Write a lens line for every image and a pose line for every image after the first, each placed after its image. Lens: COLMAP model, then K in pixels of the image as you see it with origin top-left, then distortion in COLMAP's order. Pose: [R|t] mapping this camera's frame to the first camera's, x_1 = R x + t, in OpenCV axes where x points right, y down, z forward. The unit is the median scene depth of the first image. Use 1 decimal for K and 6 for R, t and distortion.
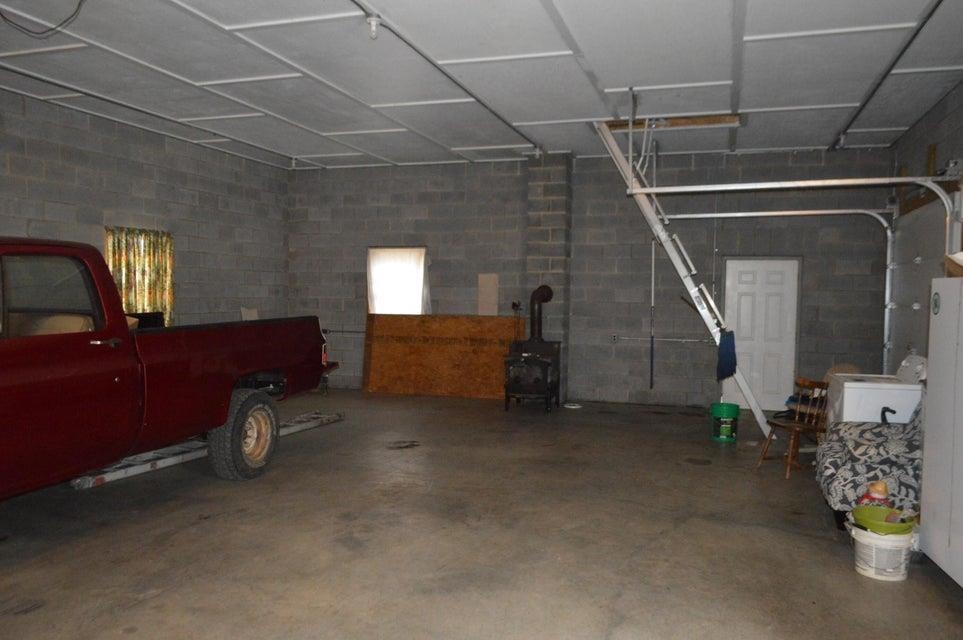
lens RADIAL K [[772.1, 0, 478.5], [0, 772.1, 337.6], [0, 0, 1]] dist [-0.003157, 0.011964]
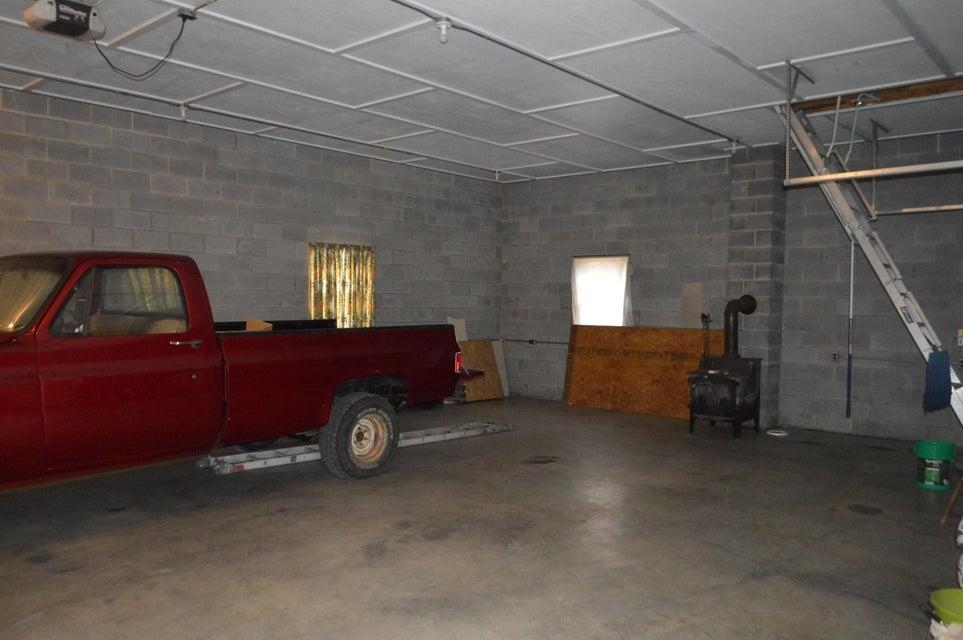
lens RADIAL K [[772.1, 0, 478.5], [0, 772.1, 337.6], [0, 0, 1]] dist [-0.003157, 0.011964]
pose [[0.918190, 0.019547, -0.395659, 0.174490], [-0.026495, 0.999576, -0.012103, 0.000316], [0.395254, 0.021596, 0.918318, 0.068939]]
